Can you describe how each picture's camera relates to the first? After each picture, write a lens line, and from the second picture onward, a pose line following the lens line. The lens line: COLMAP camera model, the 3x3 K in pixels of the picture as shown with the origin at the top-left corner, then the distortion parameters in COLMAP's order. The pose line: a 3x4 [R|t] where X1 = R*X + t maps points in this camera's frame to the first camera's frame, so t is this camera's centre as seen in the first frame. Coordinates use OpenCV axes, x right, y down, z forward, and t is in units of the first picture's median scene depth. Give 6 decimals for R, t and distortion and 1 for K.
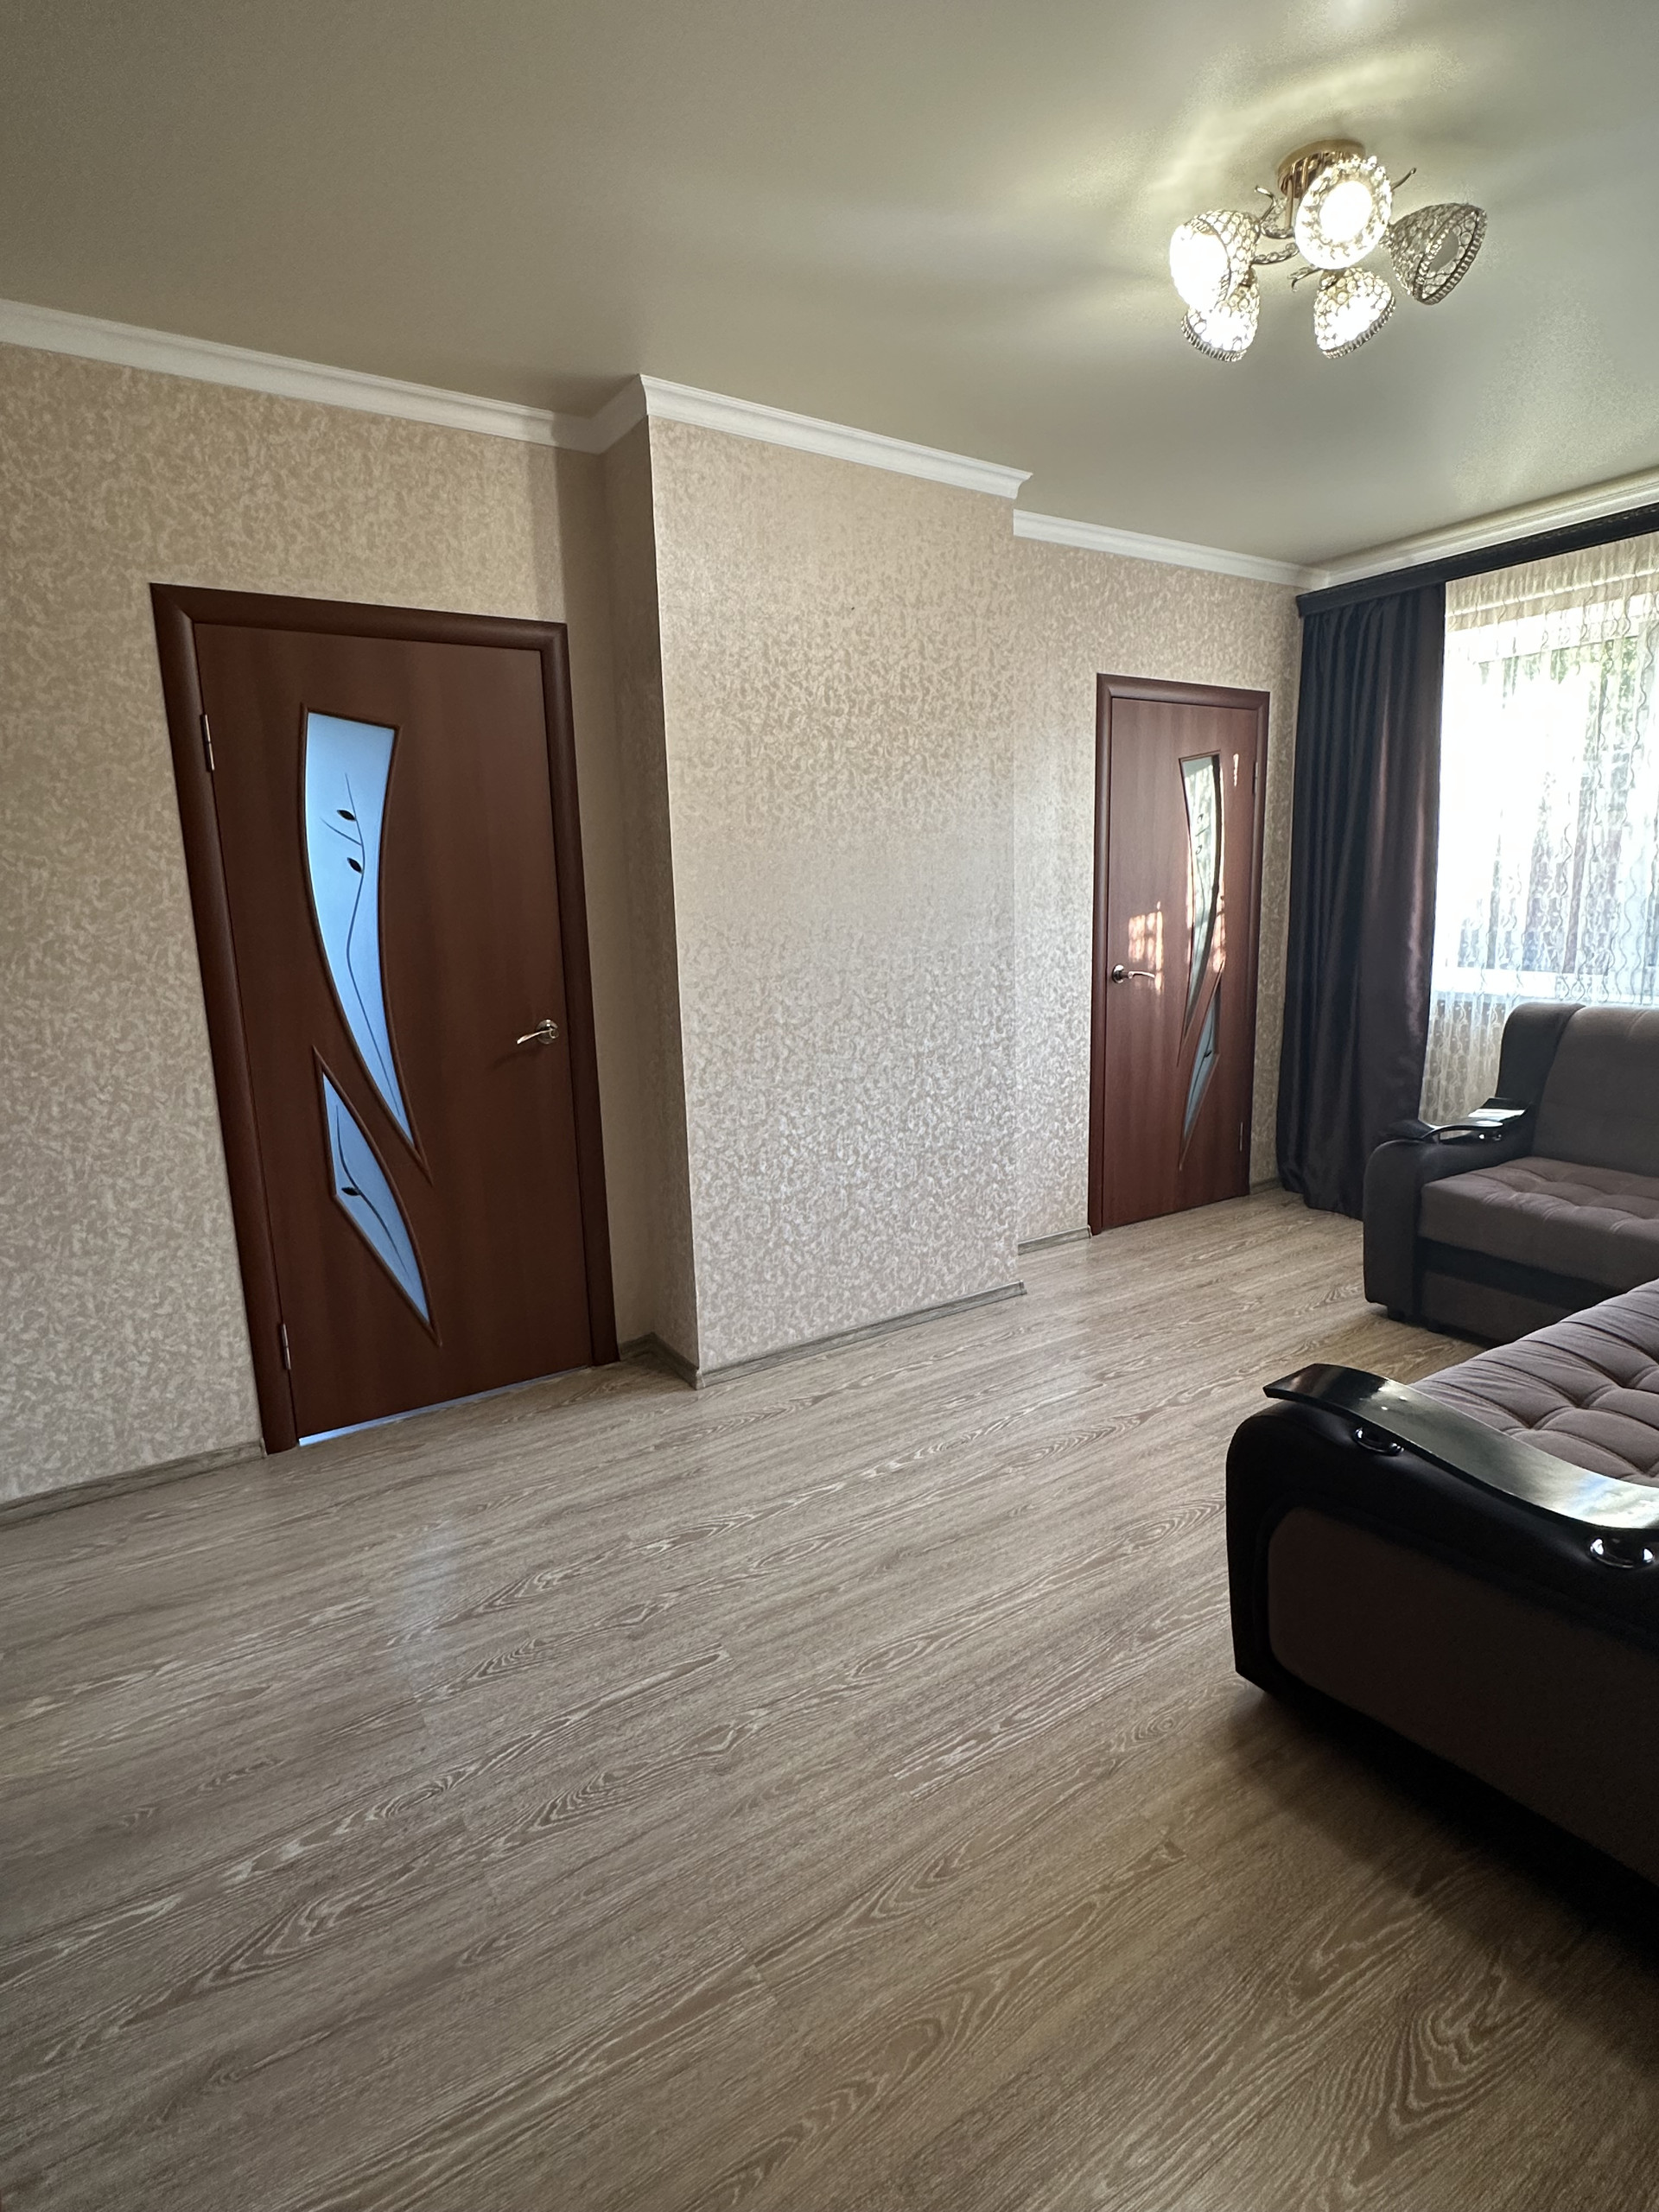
lens RADIAL K [[1123.1, 0, 825.7], [0, 1123.1, 1101.7], [0, 0, 1]] dist [-0.009093, 0.002107]
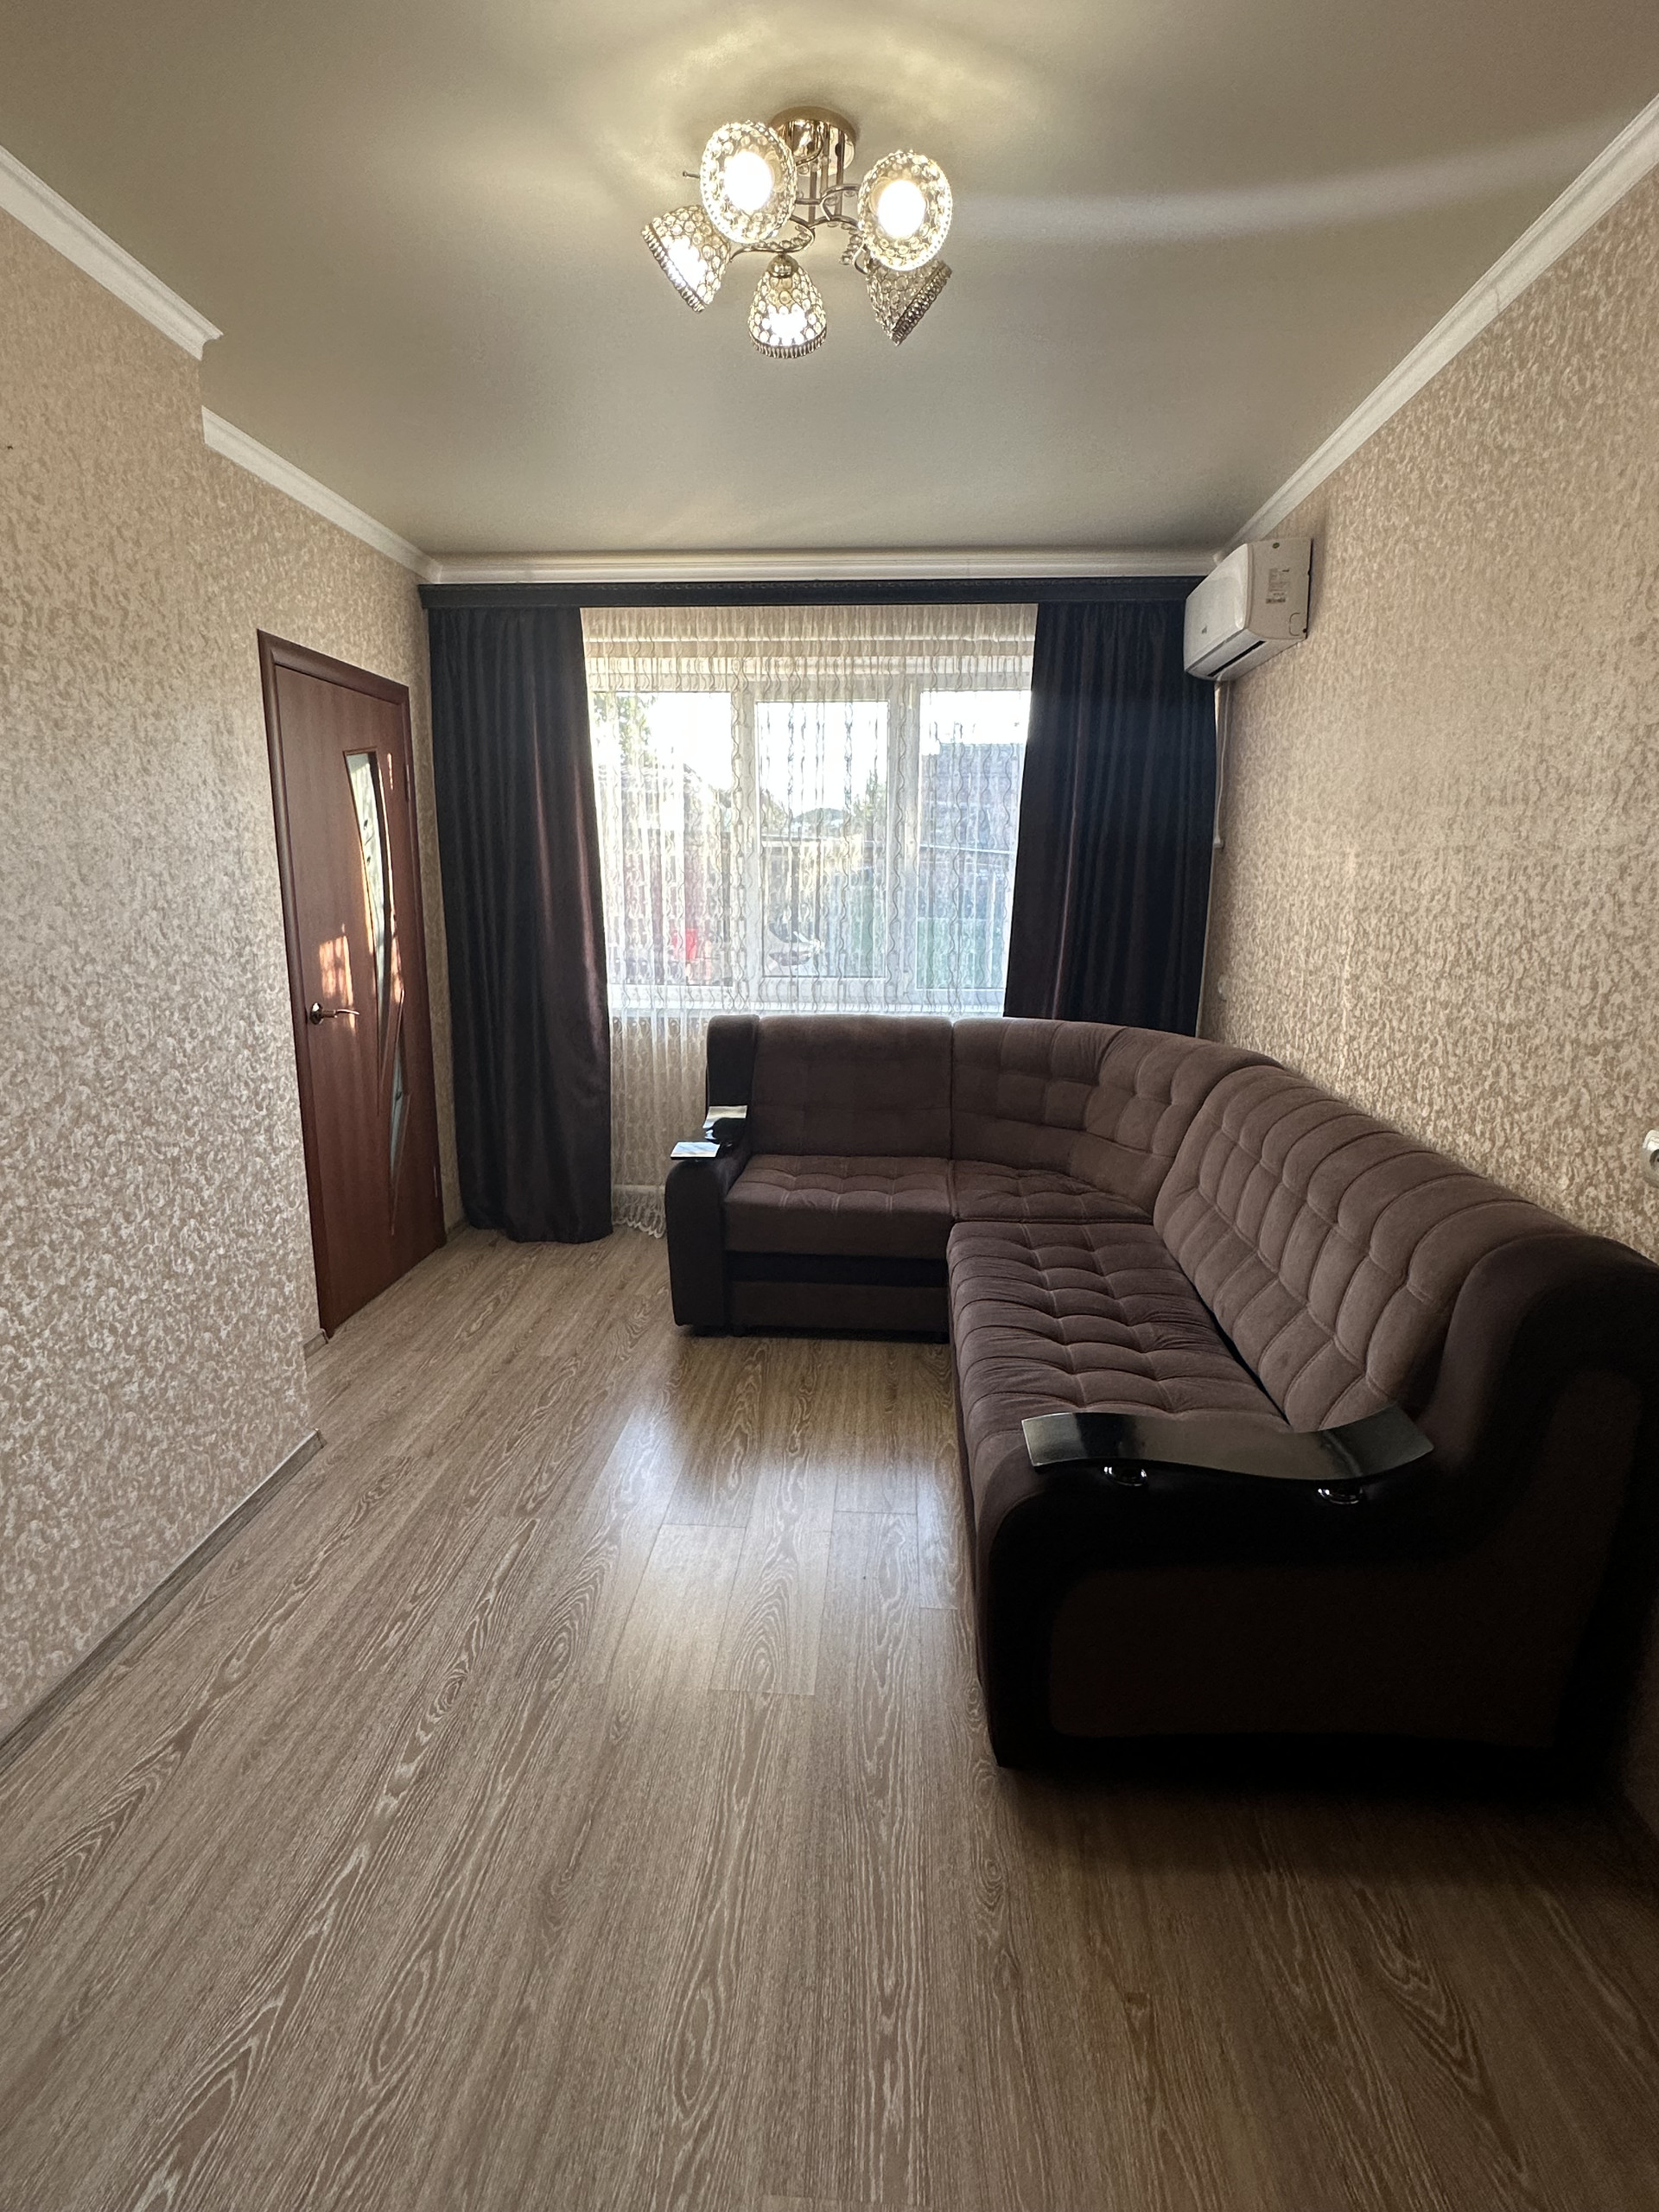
lens RADIAL K [[1123.1, 0, 834.6], [0, 1123.1, 1107.0], [0, 0, 1]] dist [-0.009093, 0.002107]
pose [[0.583477, -0.134303, 0.800948, -0.195714], [0.131582, 0.988834, 0.069953, -0.061593], [-0.801399, 0.064575, 0.594634, 0.256594]]
